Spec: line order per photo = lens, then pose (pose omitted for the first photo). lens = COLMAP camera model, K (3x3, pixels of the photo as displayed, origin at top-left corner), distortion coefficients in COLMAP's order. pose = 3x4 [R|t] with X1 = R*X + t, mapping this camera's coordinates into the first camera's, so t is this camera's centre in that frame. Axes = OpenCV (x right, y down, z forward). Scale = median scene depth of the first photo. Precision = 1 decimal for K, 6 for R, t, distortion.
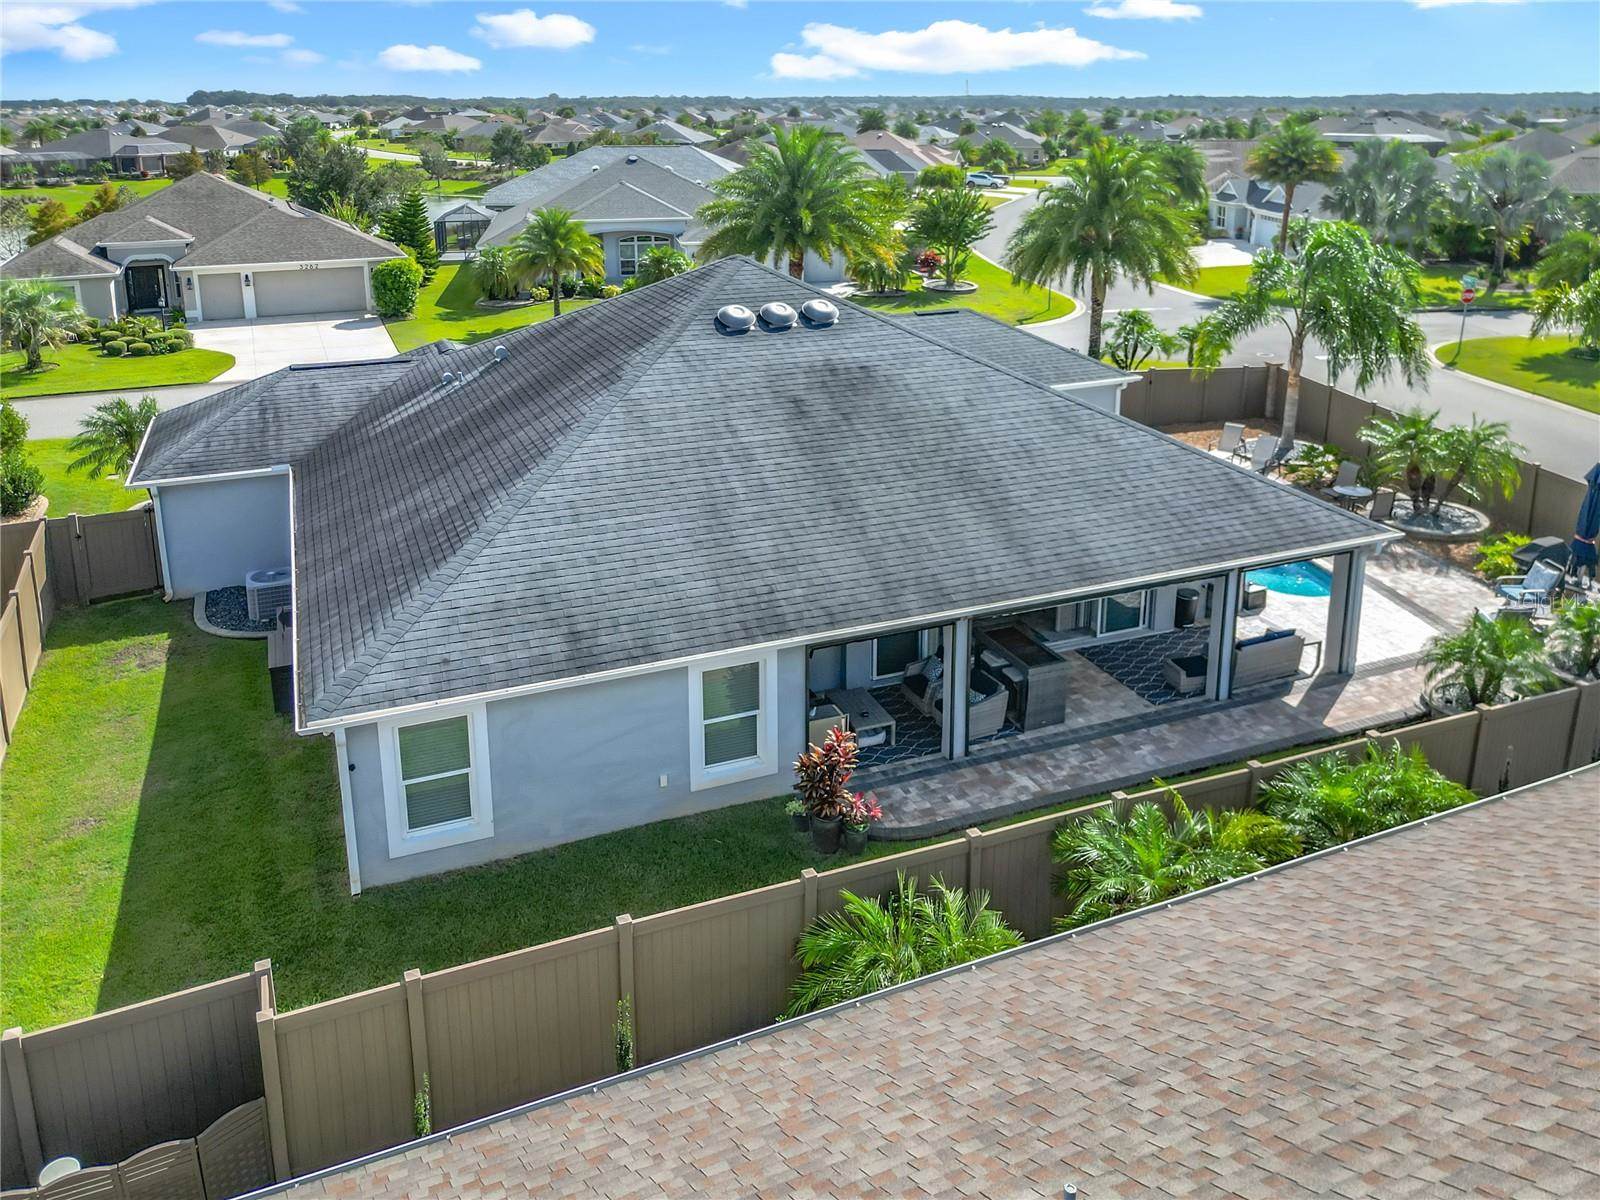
lens RADIAL K [[1207.5, 0, 795.7], [0, 1207.5, 436.8], [0, 0, 1]] dist [0.049070, -0.049389]
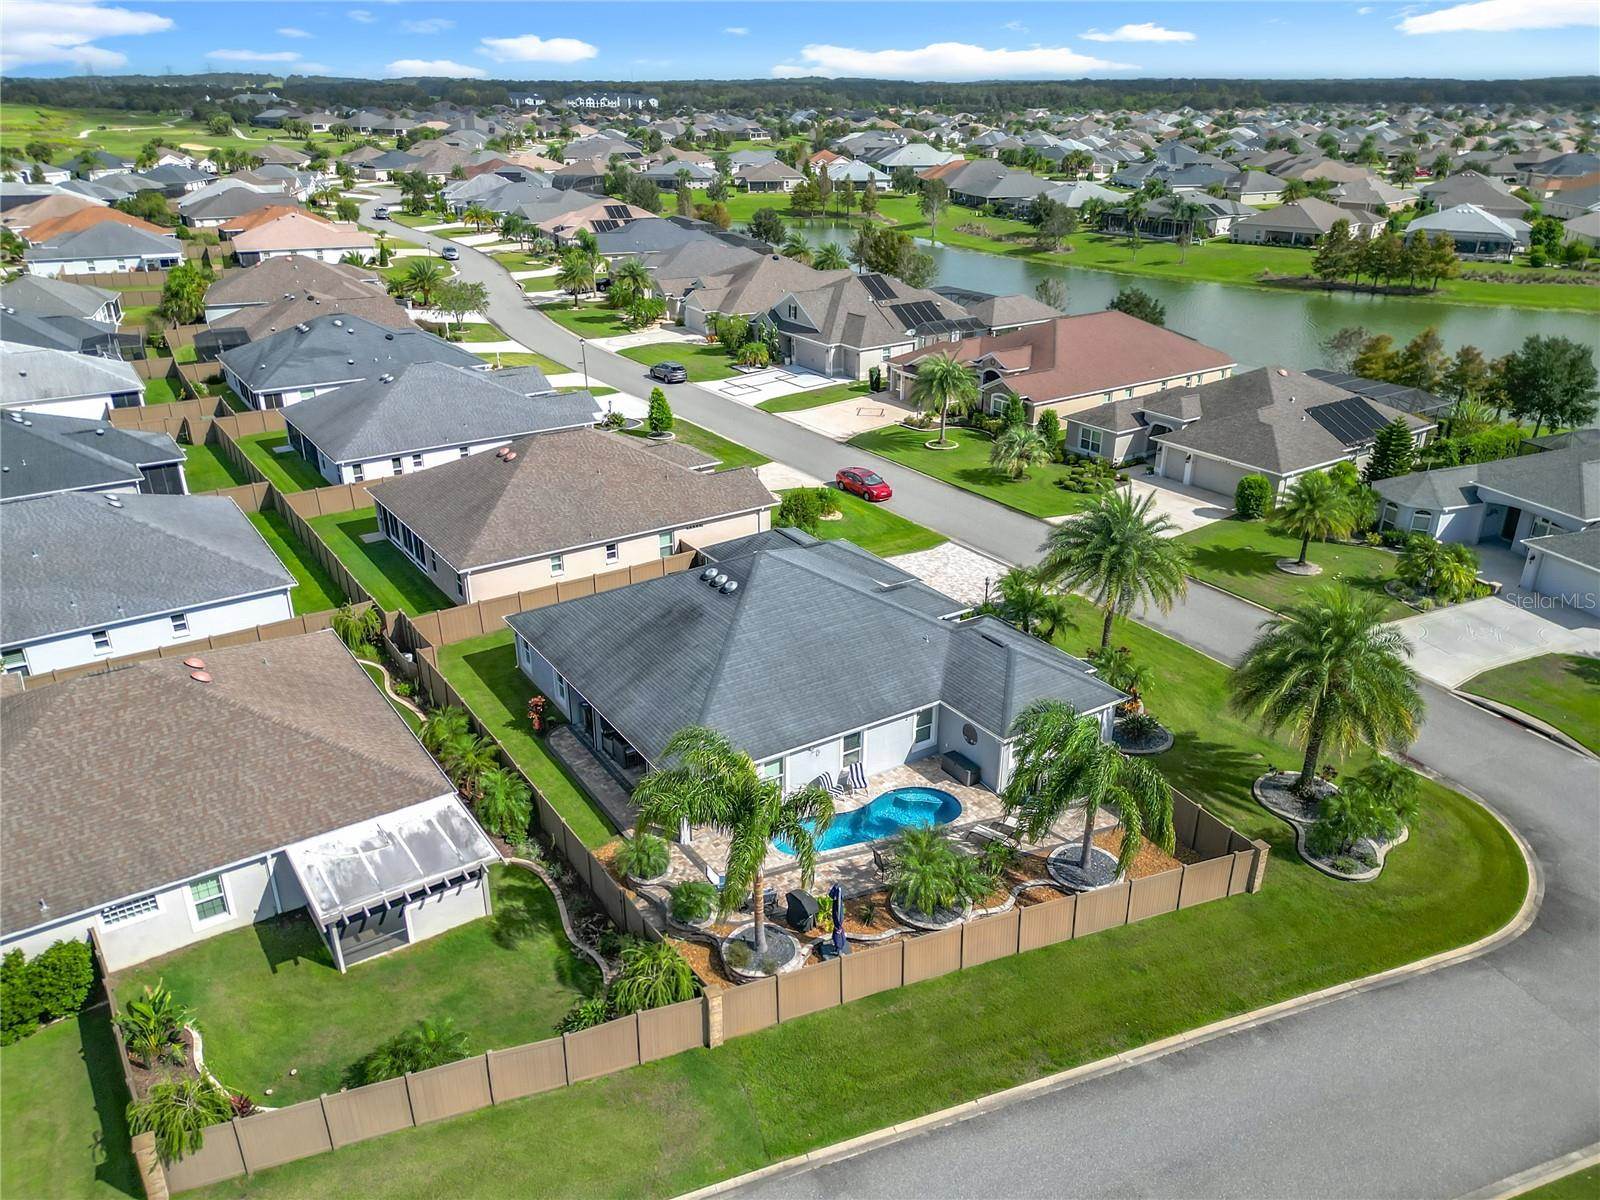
lens RADIAL K [[1152.8, 0, 795.1], [0, 1152.8, 619.9], [0, 0, 1]] dist [0.055737, -0.052762]
pose [[0.189093, 0.409637, -0.892436, 2.360215], [-0.260624, 0.897173, 0.356589, -1.009951], [0.946741, 0.165162, 0.276410, 0.655914]]
